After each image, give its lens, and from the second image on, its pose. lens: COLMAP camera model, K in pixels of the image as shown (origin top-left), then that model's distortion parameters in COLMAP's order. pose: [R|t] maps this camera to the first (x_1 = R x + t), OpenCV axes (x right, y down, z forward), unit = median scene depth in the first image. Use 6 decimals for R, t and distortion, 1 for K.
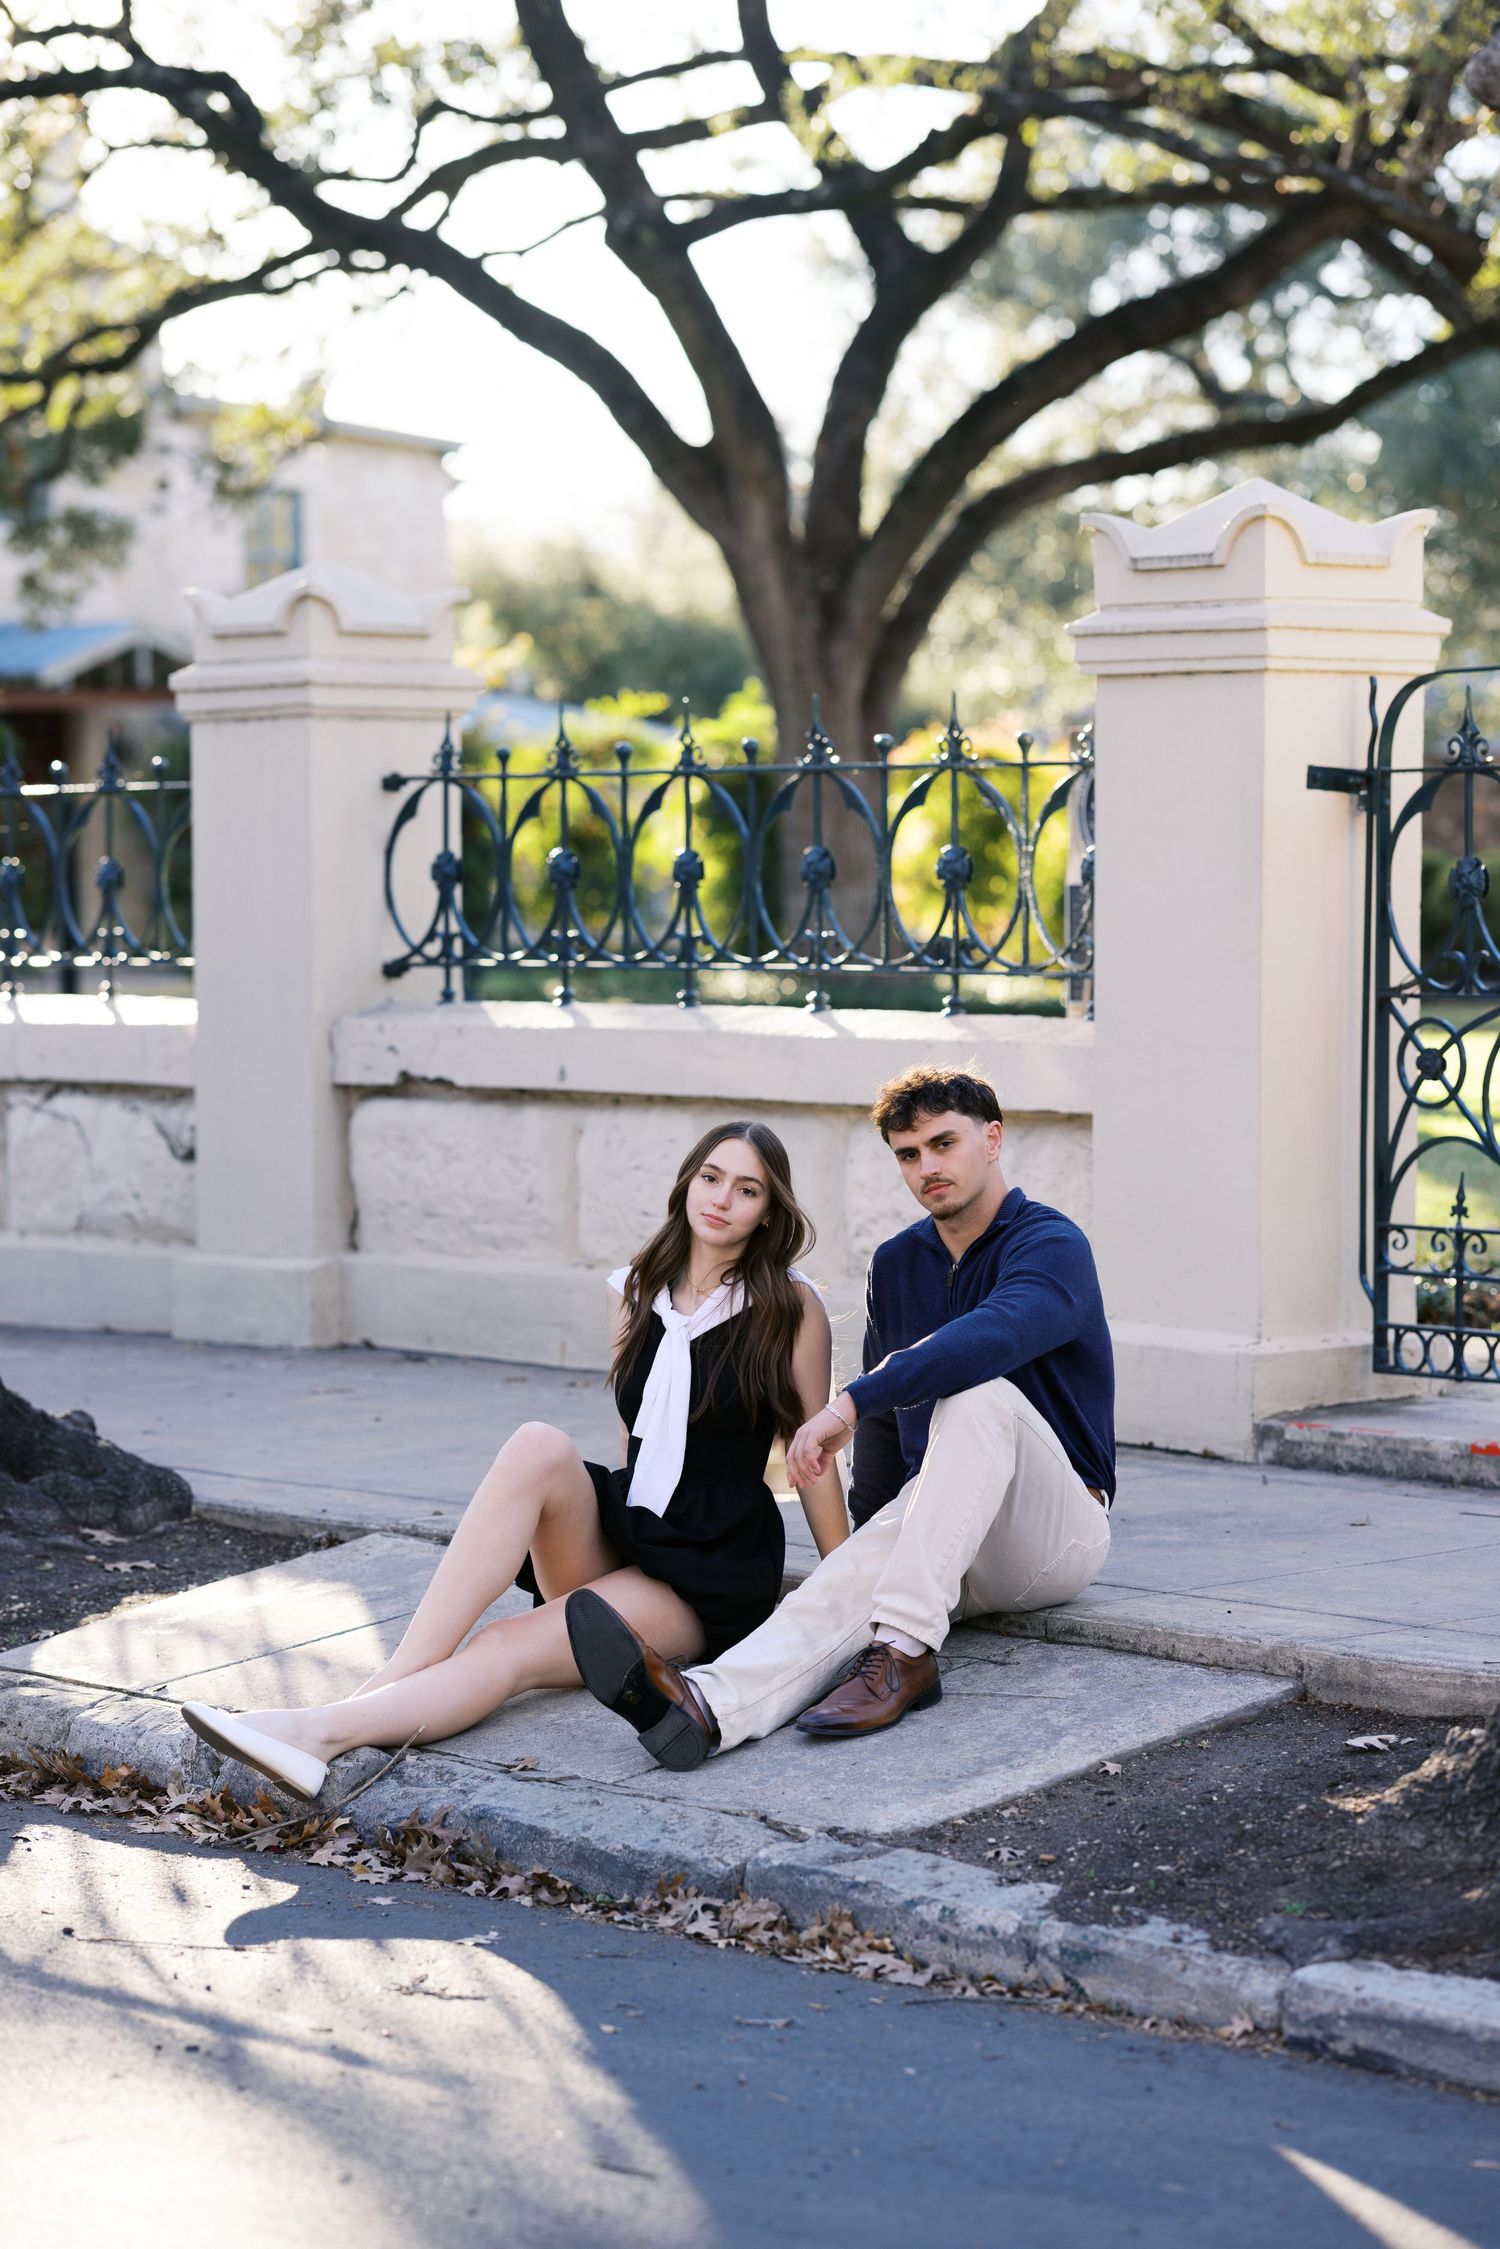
lens RADIAL K [[5478.8, 0, 759.7], [0, 5478.8, 1066.1], [0, 0, 1]] dist [0.041015, -0.261531]
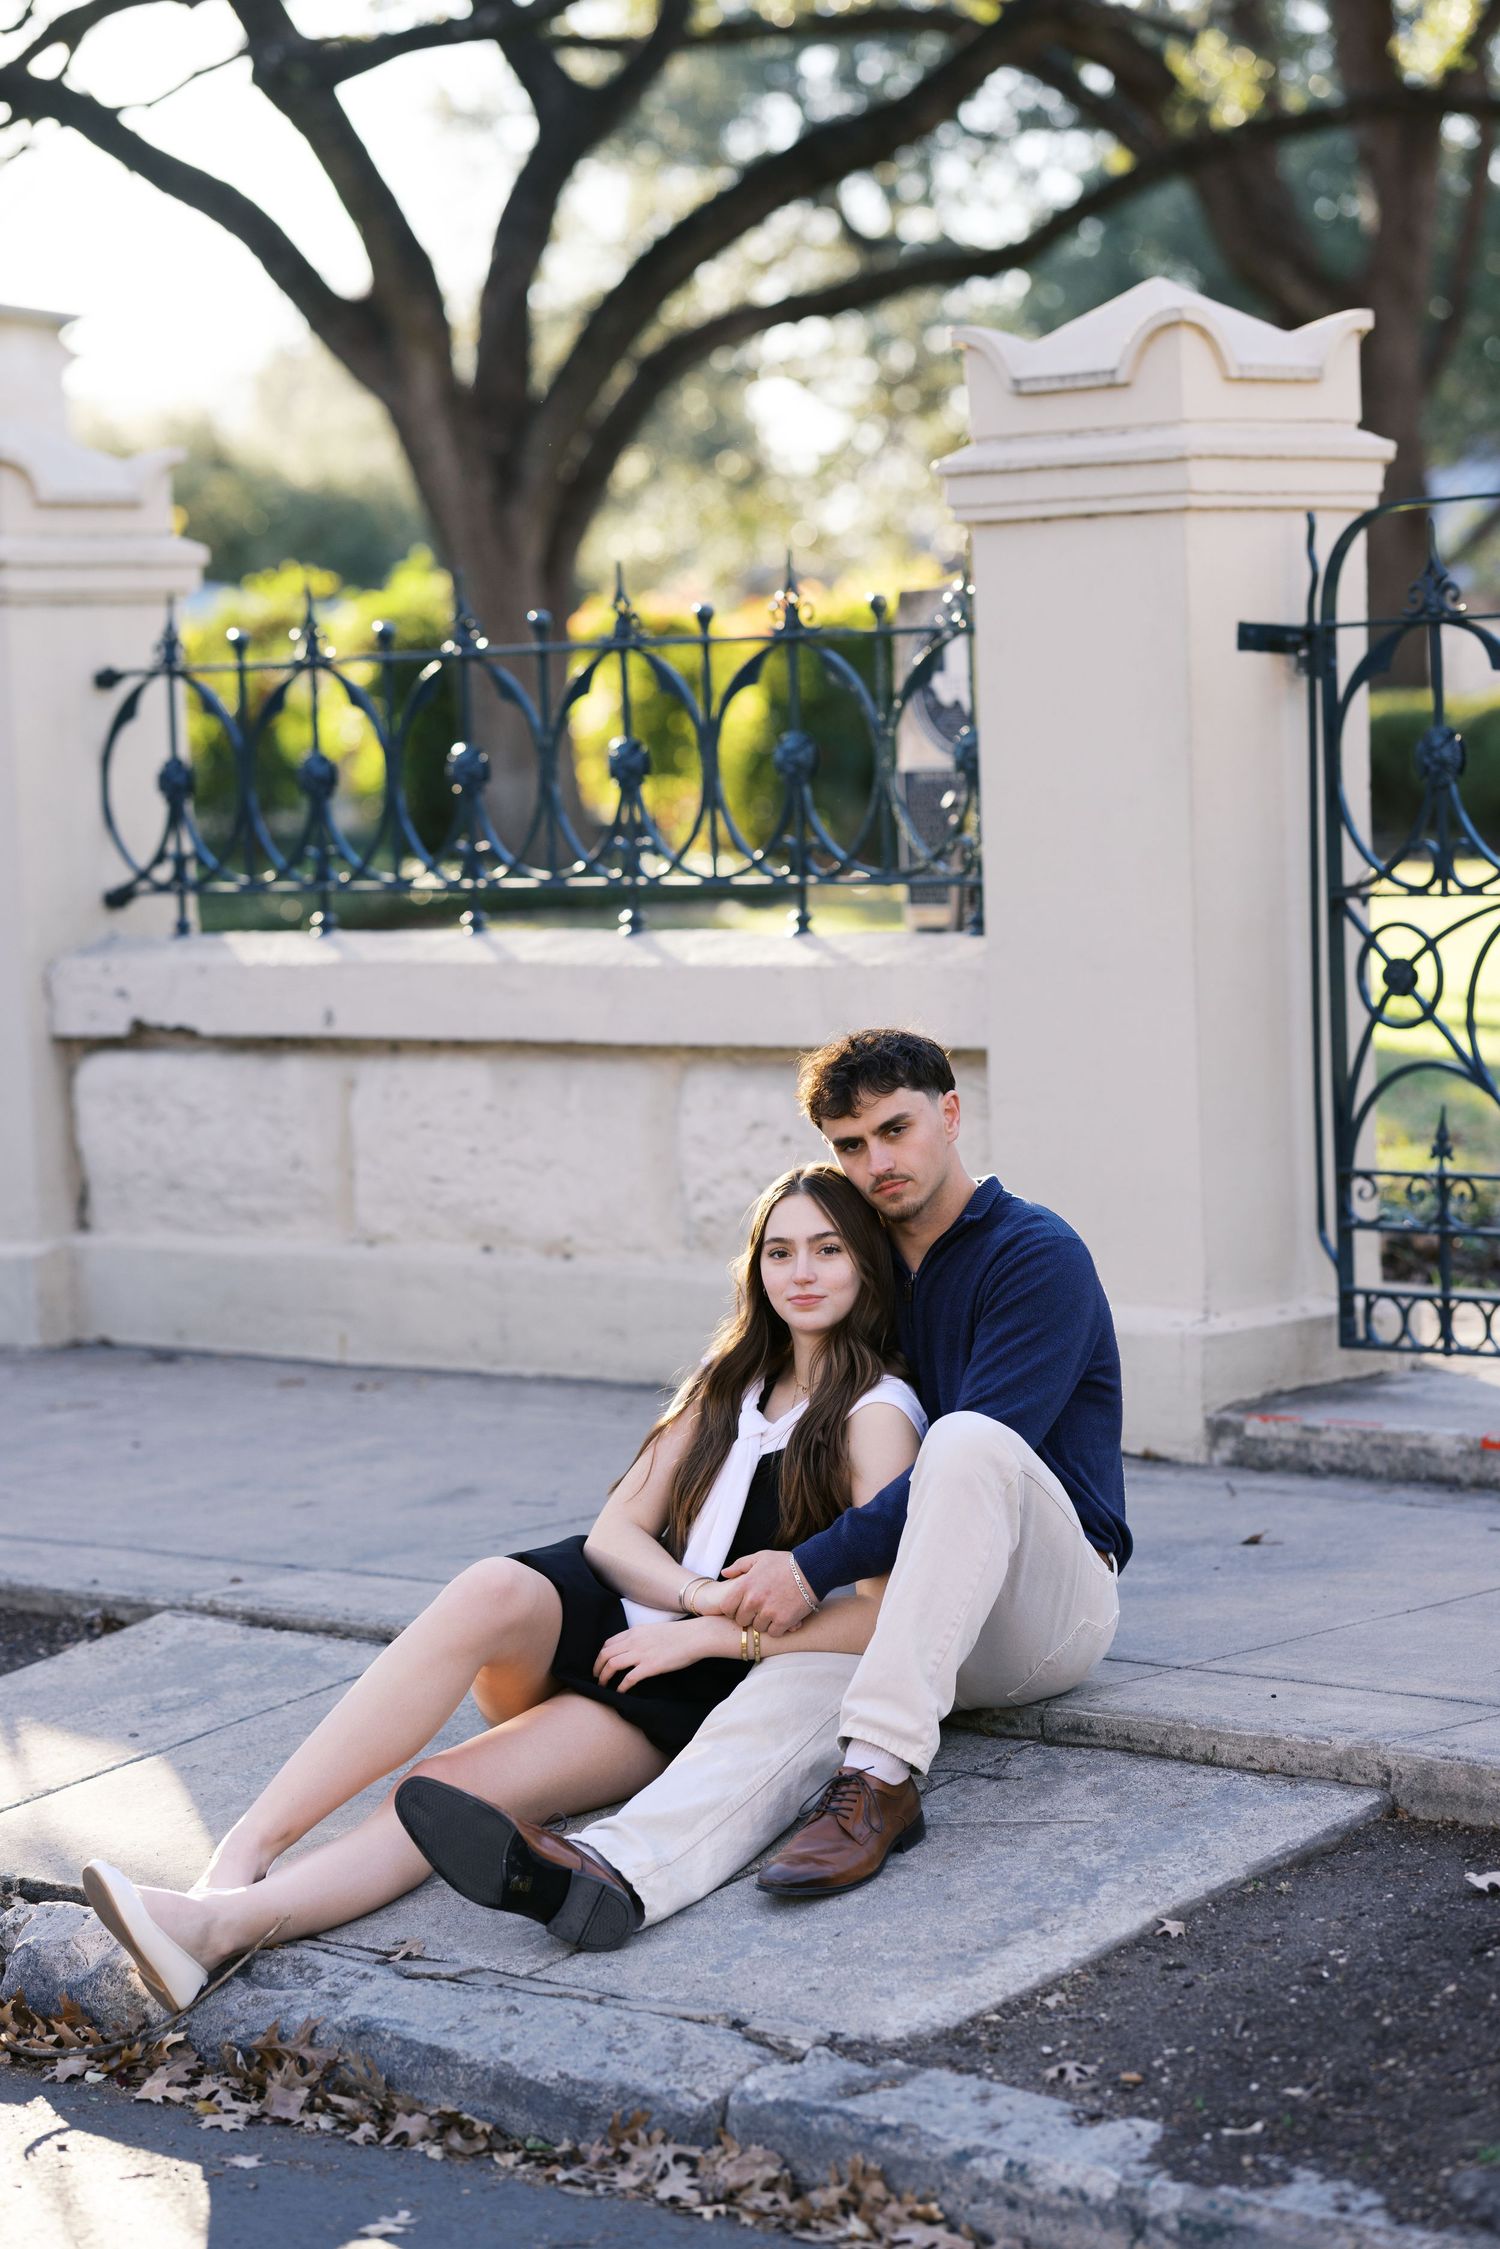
lens RADIAL K [[5519.9, 0, 737.5], [0, 5519.9, 1130.2], [0, 0, 1]] dist [-0.015850, 0.330216]
pose [[0.997377, -0.039270, 0.060805, -0.030365], [0.037117, 0.998657, 0.036136, -0.011407], [-0.062143, -0.033784, 0.997495, 0.173172]]
